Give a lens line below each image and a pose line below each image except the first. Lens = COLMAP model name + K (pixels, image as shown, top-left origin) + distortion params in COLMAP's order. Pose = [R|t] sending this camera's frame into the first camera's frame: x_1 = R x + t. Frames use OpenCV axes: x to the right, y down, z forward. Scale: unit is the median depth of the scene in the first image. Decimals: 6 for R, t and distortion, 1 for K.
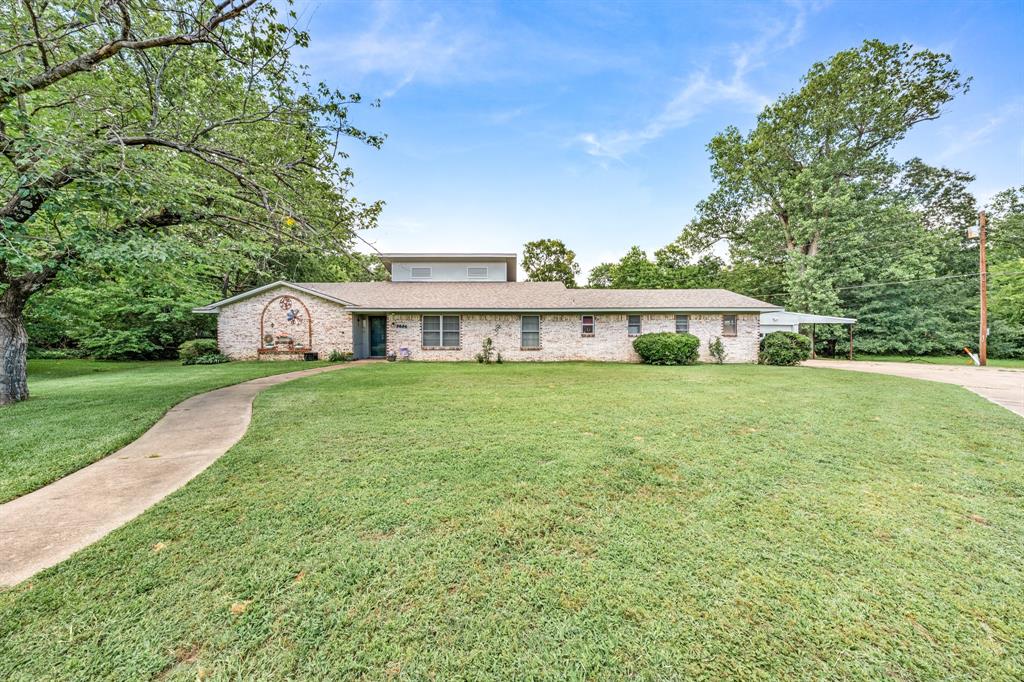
lens RADIAL K [[349.9, 0, 516.9], [0, 349.9, 342.5], [0, 0, 1]] dist [-0.002859, 0.000599]
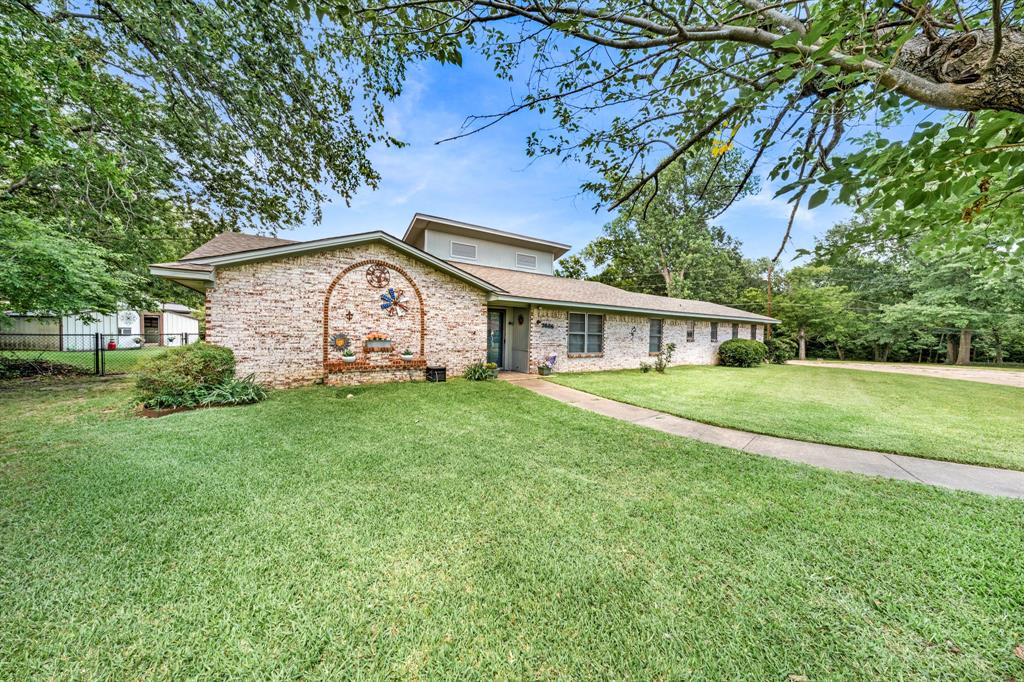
lens RADIAL K [[349.9, 0, 509.6], [0, 349.9, 338.7], [0, 0, 1]] dist [-0.002859, 0.000599]
pose [[0.830794, 0.009686, 0.556496, -0.793569], [-0.005575, 0.999943, -0.009082, -0.012778], [-0.556552, 0.004443, 0.830801, 0.445558]]
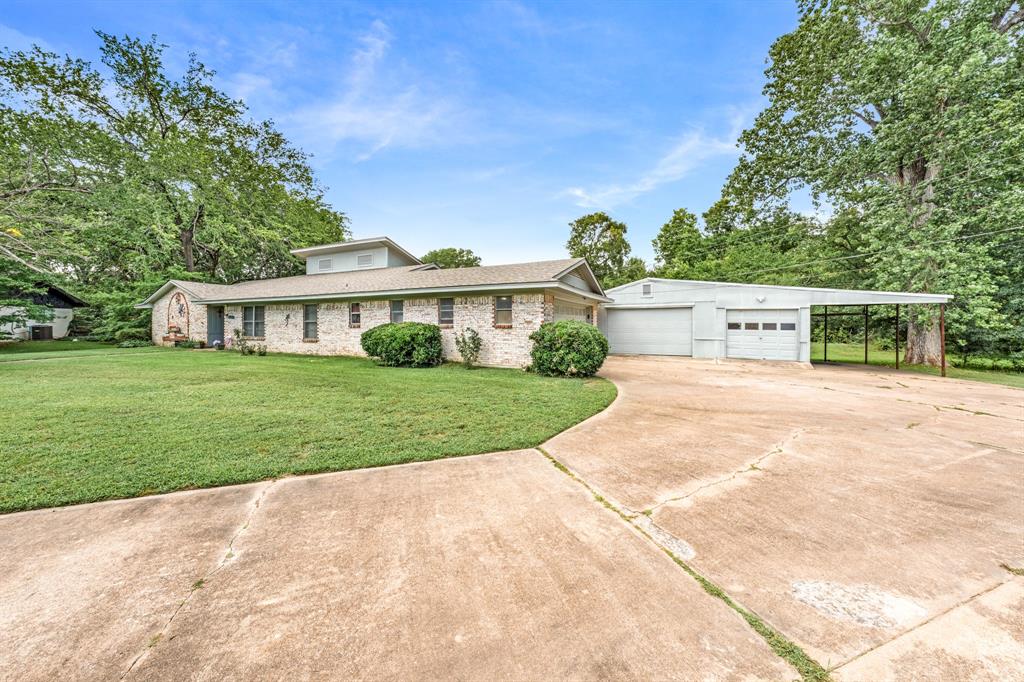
lens RADIAL K [[349.9, 0, 513.8], [0, 349.9, 338.9], [0, 0, 1]] dist [-0.002859, 0.000599]
pose [[0.907237, 0.017290, -0.420265, 0.895066], [-0.008638, 0.999710, 0.022480, -0.011820], [0.420532, -0.016764, 0.907123, 0.395950]]
